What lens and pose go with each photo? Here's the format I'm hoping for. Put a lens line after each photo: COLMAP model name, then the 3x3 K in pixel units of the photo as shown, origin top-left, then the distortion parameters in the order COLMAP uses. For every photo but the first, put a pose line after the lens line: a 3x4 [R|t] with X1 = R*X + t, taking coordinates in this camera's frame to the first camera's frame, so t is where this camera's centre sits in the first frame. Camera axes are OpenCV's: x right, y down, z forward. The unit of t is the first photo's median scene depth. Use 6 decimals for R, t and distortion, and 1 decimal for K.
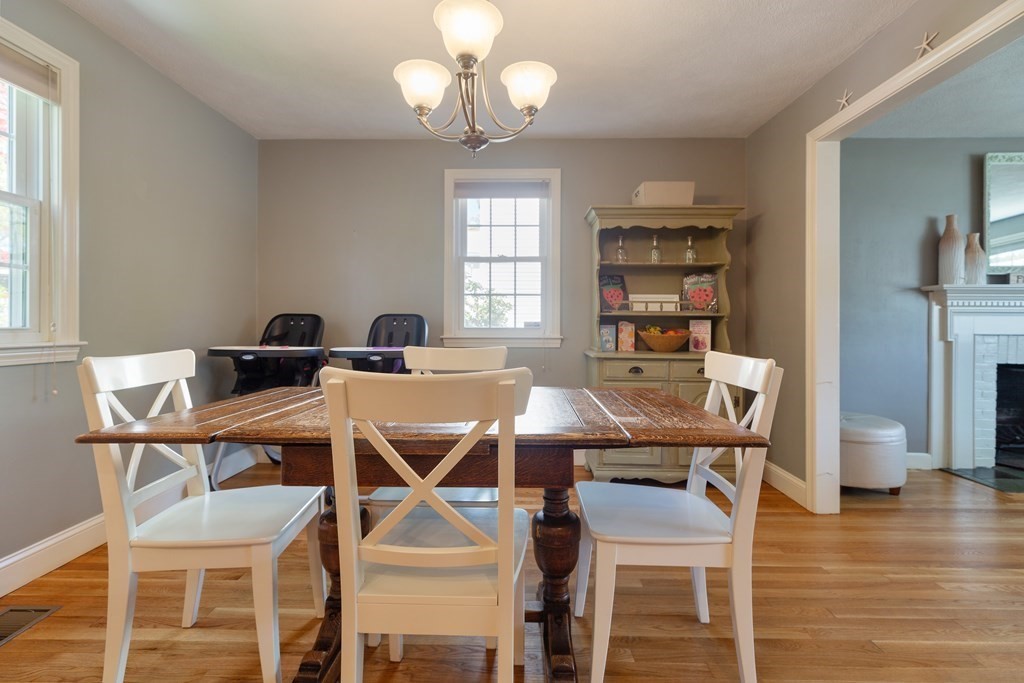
lens RADIAL K [[461.5, 0, 511.4], [0, 461.5, 324.7], [0, 0, 1]] dist [0.002887, 0.000404]
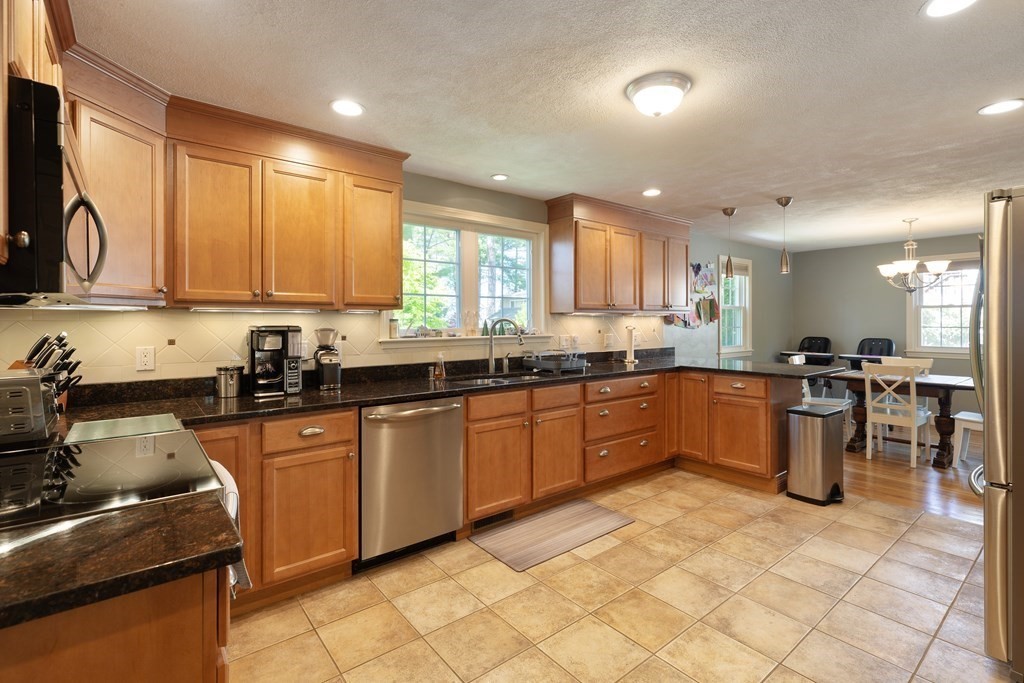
lens RADIAL K [[470.6, 0, 511.1], [0, 470.6, 318.1], [0, 0, 1]] dist [0.003146, 0.000350]
pose [[0.633286, -0.006924, -0.773887, 0.316881], [0.000165, 0.999961, -0.008812, -0.091168], [0.773918, 0.005453, 0.633262, -1.428392]]
